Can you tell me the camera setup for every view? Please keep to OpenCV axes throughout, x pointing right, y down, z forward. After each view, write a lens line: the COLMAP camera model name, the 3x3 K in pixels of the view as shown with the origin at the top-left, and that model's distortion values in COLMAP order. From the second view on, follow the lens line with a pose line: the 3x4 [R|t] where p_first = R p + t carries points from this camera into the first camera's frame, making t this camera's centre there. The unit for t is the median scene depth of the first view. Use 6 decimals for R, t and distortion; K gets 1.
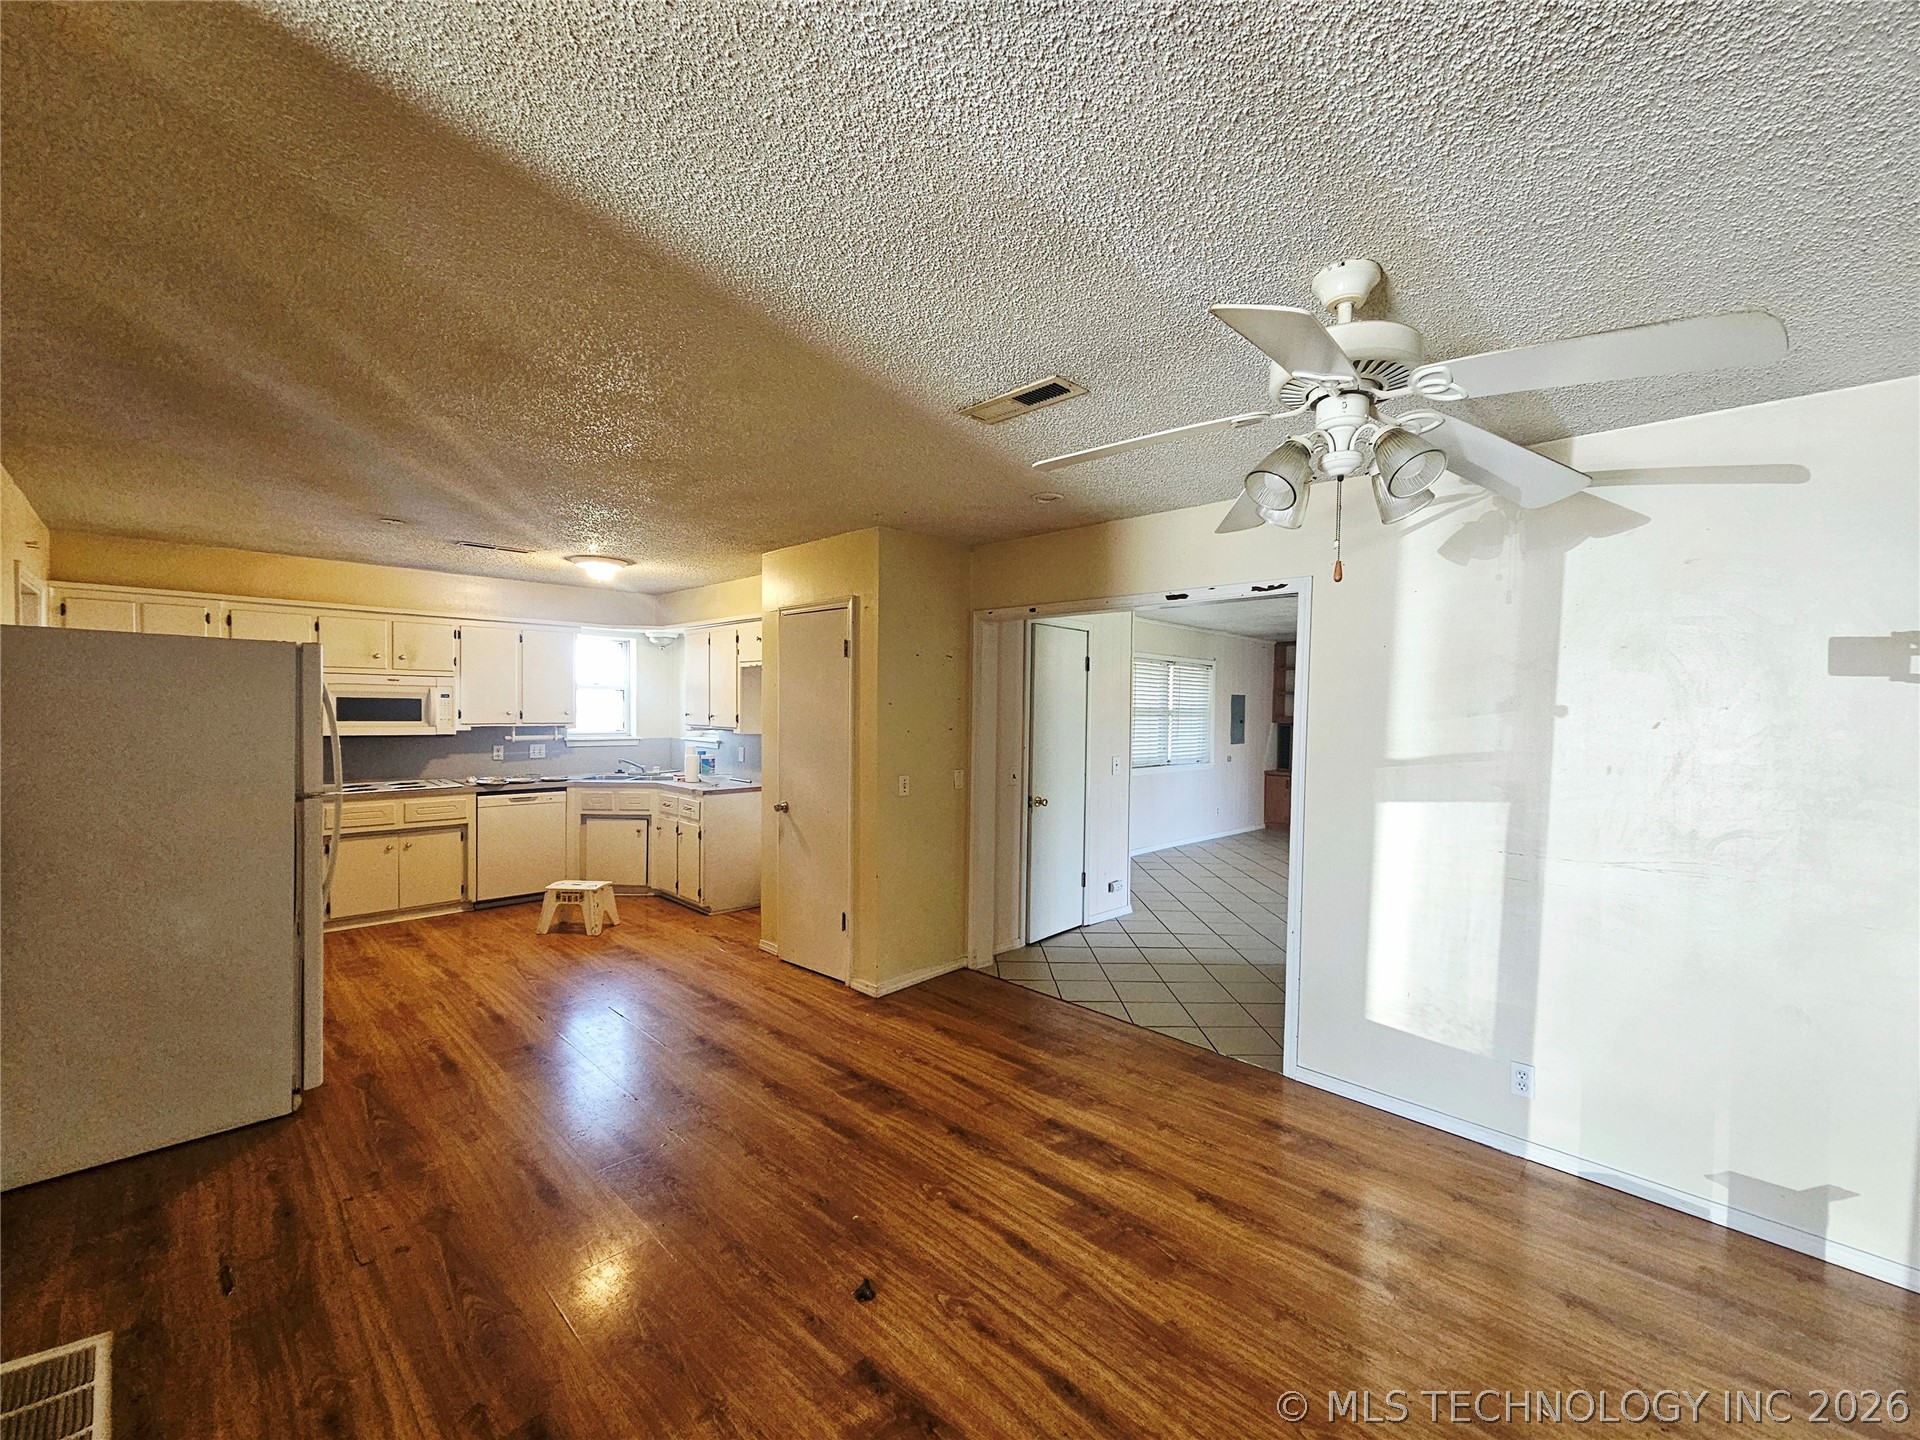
lens RADIAL K [[785.2, 0, 967.5], [0, 785.2, 722.3], [0, 0, 1]] dist [0.001370, 0.000194]
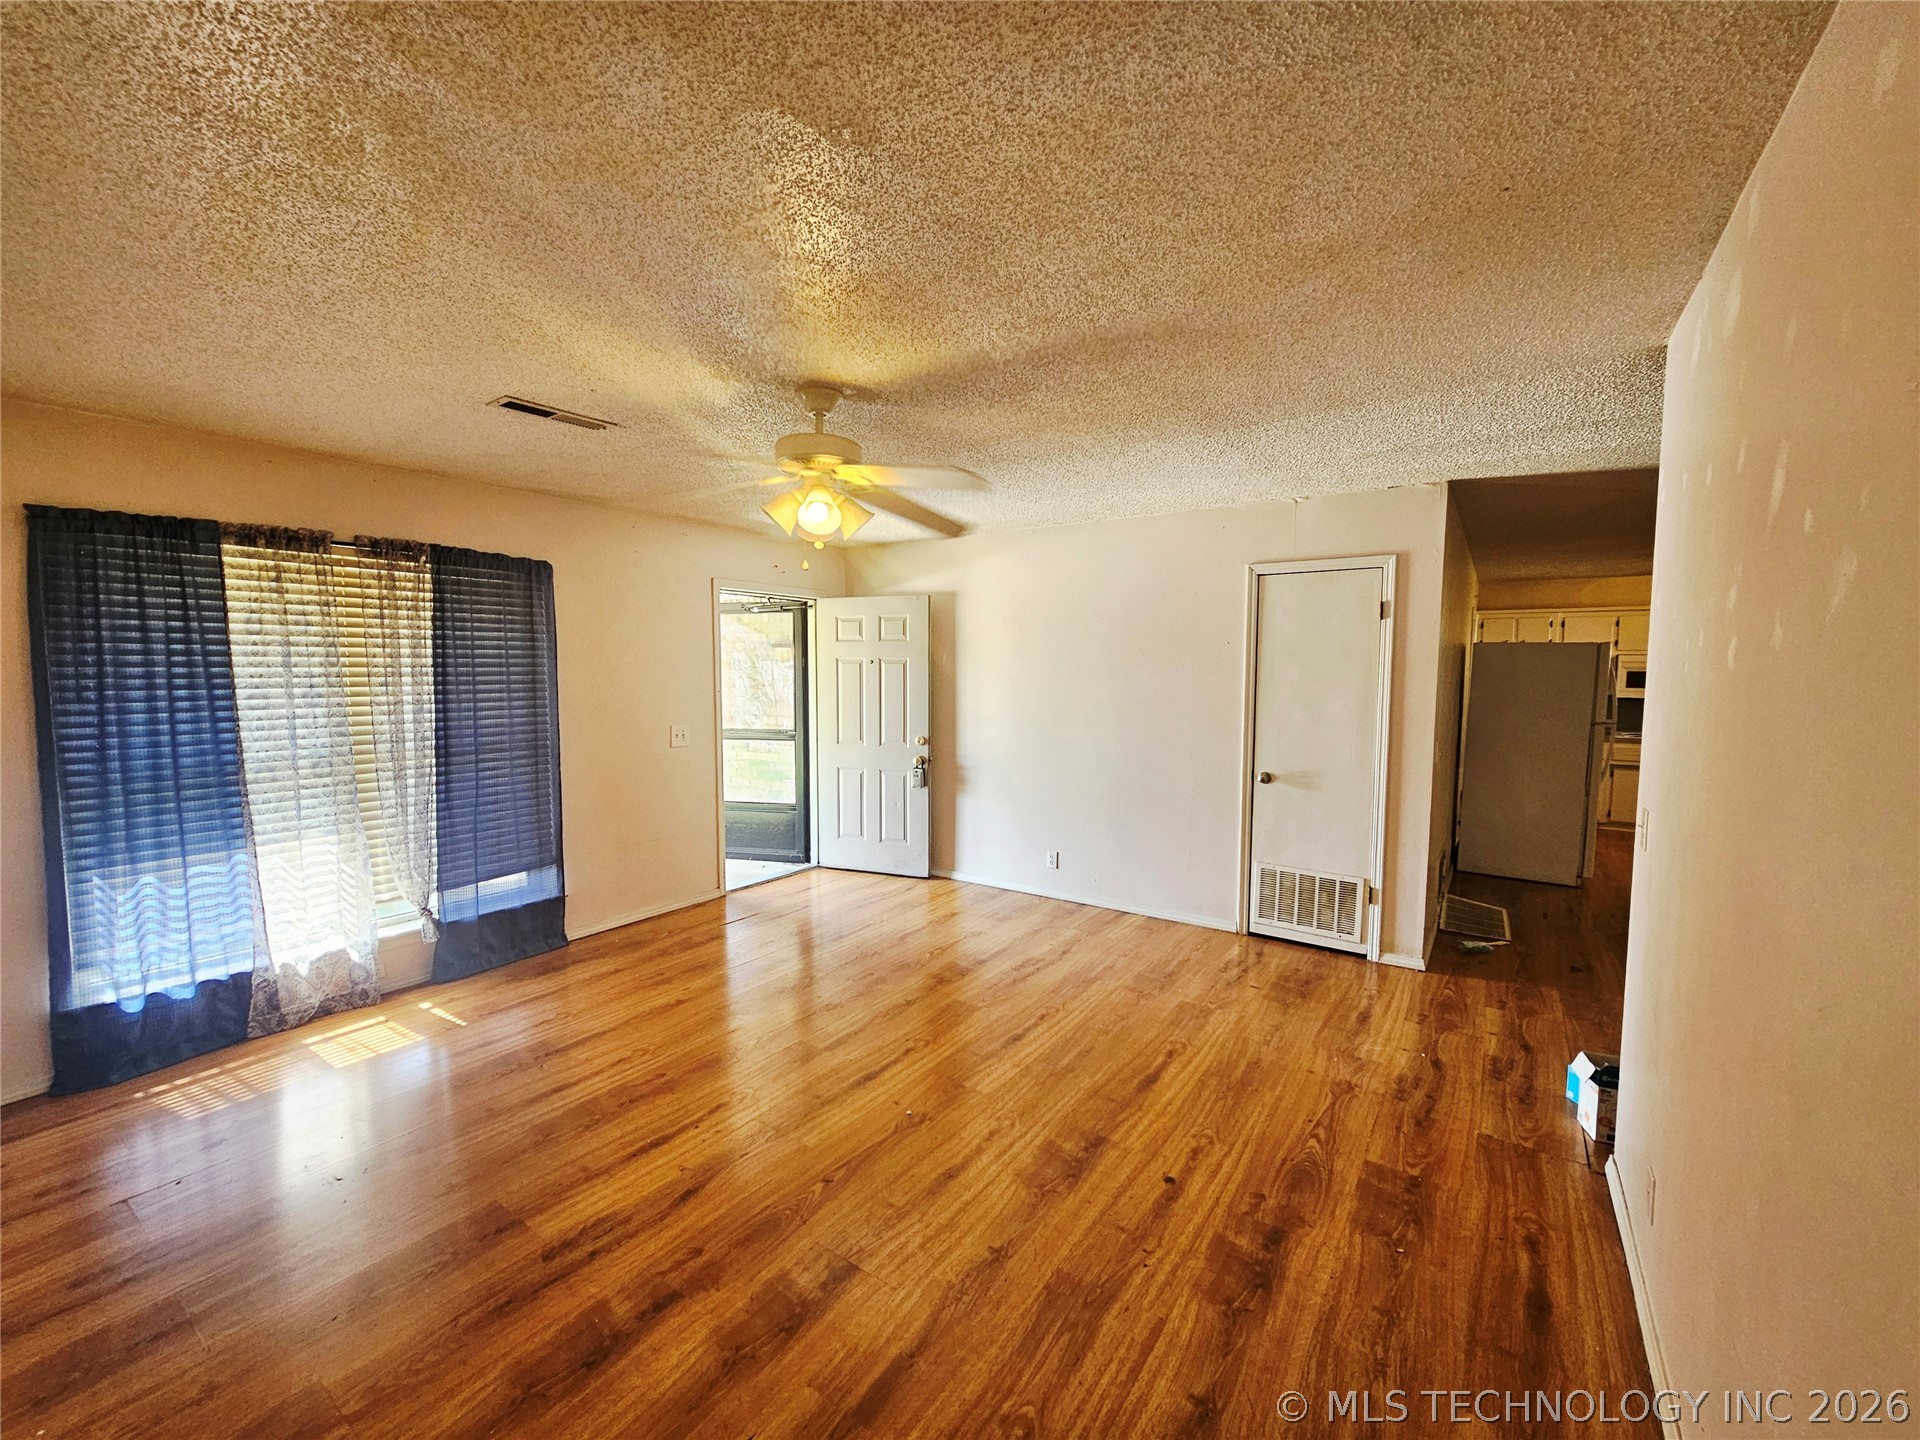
lens RADIAL K [[785.2, 0, 967.6], [0, 785.2, 721.9], [0, 0, 1]] dist [0.001370, 0.000194]
pose [[0.177591, 0.062001, -0.982149, 0.604690], [-0.029718, 0.997896, 0.057621, 0.018790], [0.983656, 0.018955, 0.179060, -0.668132]]
